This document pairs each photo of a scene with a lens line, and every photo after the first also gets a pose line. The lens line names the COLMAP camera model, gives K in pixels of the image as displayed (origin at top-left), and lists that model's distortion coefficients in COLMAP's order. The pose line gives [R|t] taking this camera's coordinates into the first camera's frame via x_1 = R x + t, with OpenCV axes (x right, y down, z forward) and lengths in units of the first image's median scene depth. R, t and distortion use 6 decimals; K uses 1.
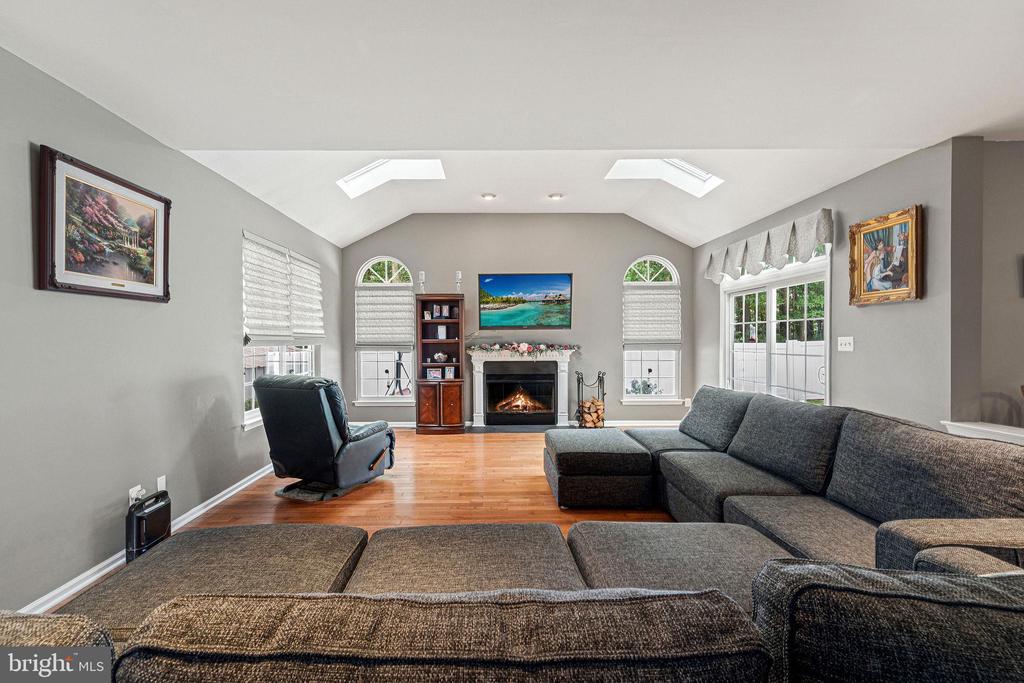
lens RADIAL K [[424.4, 0, 491.6], [0, 424.4, 345.9], [0, 0, 1]] dist [0.006100, -0.001084]
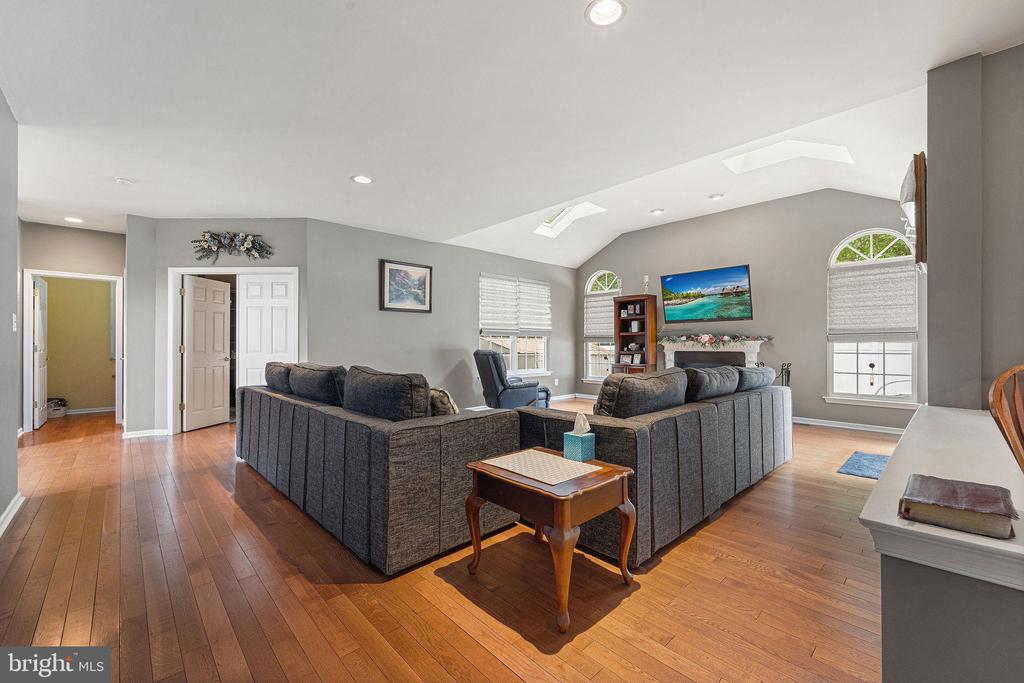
lens RADIAL K [[424.4, 0, 513.3], [0, 424.4, 337.8], [0, 0, 1]] dist [0.006100, -0.001084]
pose [[0.684609, -0.009122, -0.728853, 0.537193], [-0.013704, 0.999584, -0.025383, 0.036611], [0.728782, 0.027365, 0.684199, -0.091999]]
